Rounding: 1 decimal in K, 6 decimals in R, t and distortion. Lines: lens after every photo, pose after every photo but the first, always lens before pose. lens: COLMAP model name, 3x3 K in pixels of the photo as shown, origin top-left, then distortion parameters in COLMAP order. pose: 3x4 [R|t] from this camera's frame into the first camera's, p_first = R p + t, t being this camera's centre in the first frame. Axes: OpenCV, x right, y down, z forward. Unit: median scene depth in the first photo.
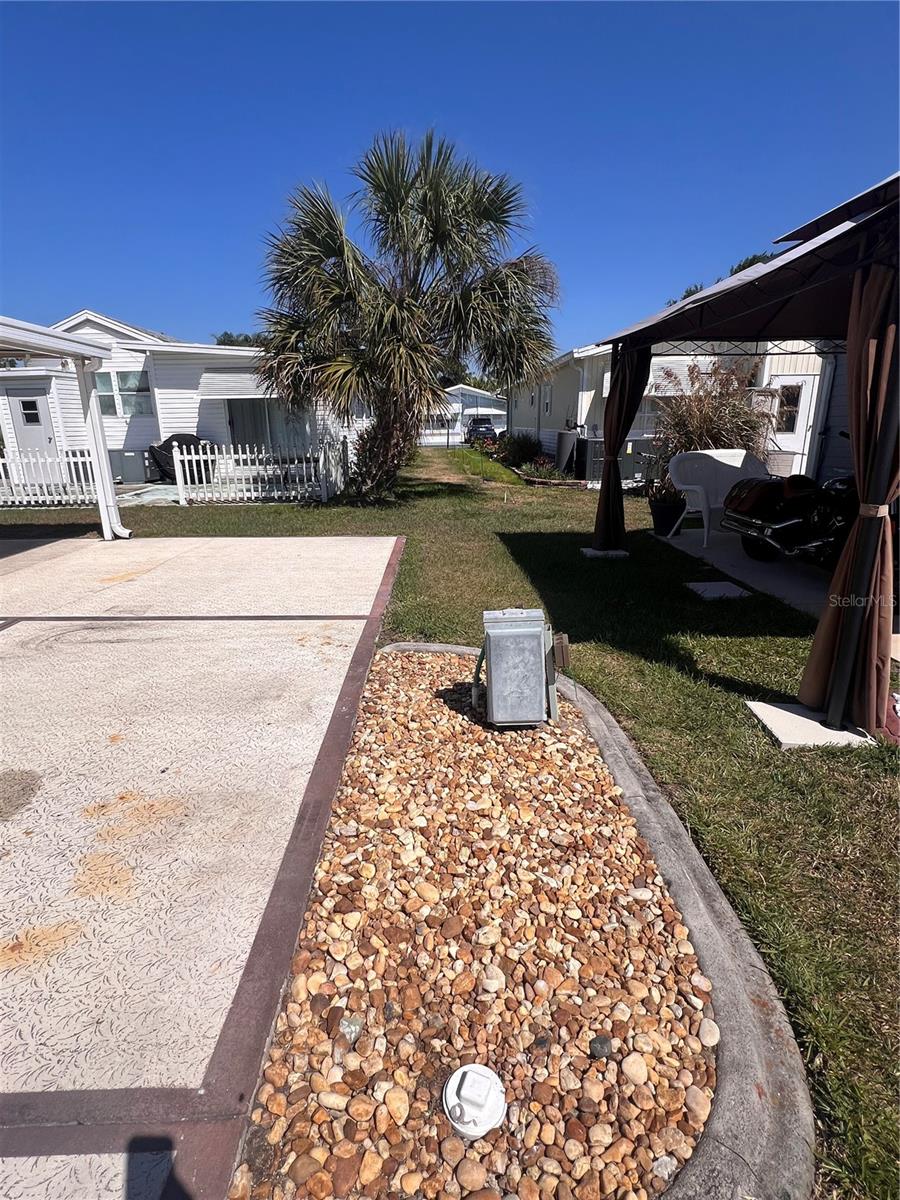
lens RADIAL K [[600.2, 0, 446.2], [0, 600.2, 596.3], [0, 0, 1]] dist [-0.001971, 0.000542]
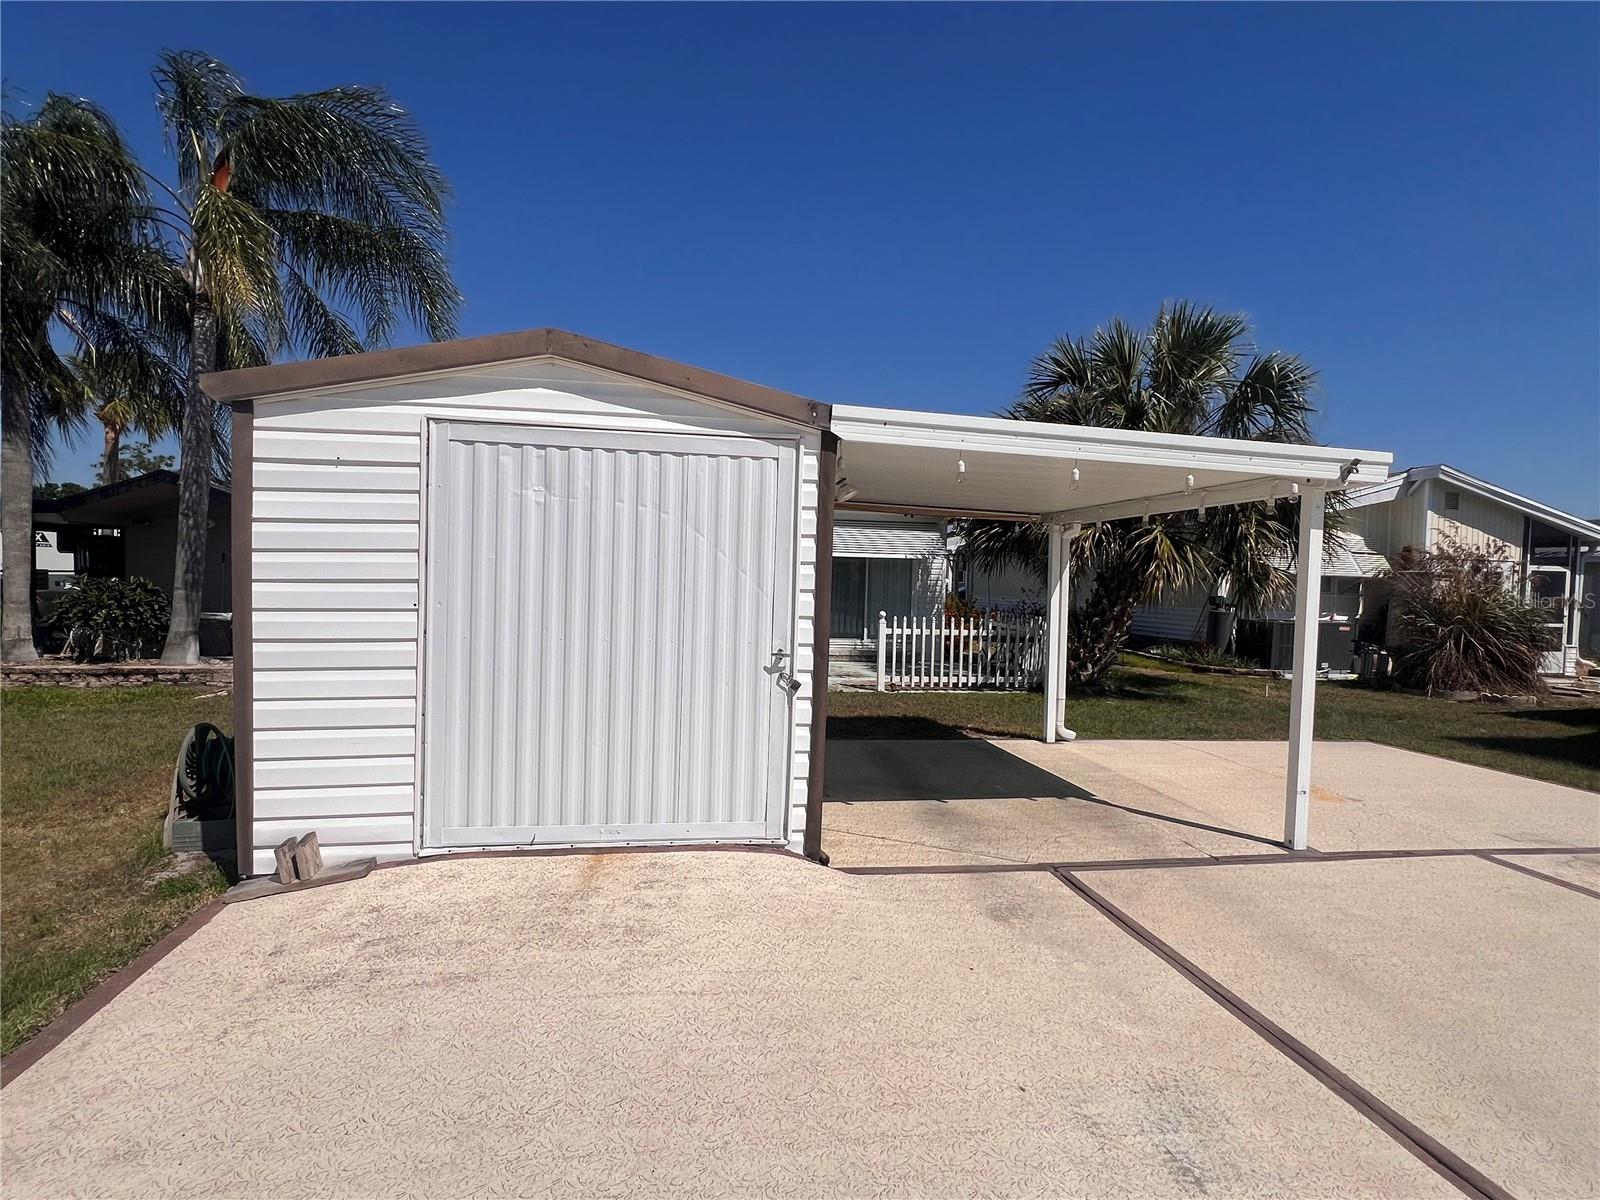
lens RADIAL K [[800.3, 0, 792.5], [0, 800.3, 606.2], [0, 0, 1]] dist [-0.001971, 0.000542]
pose [[0.989015, 0.035505, 0.143490, -0.700035], [0.000732, 0.969537, -0.244943, -0.007961], [-0.147816, 0.242358, 0.958860, 0.012425]]
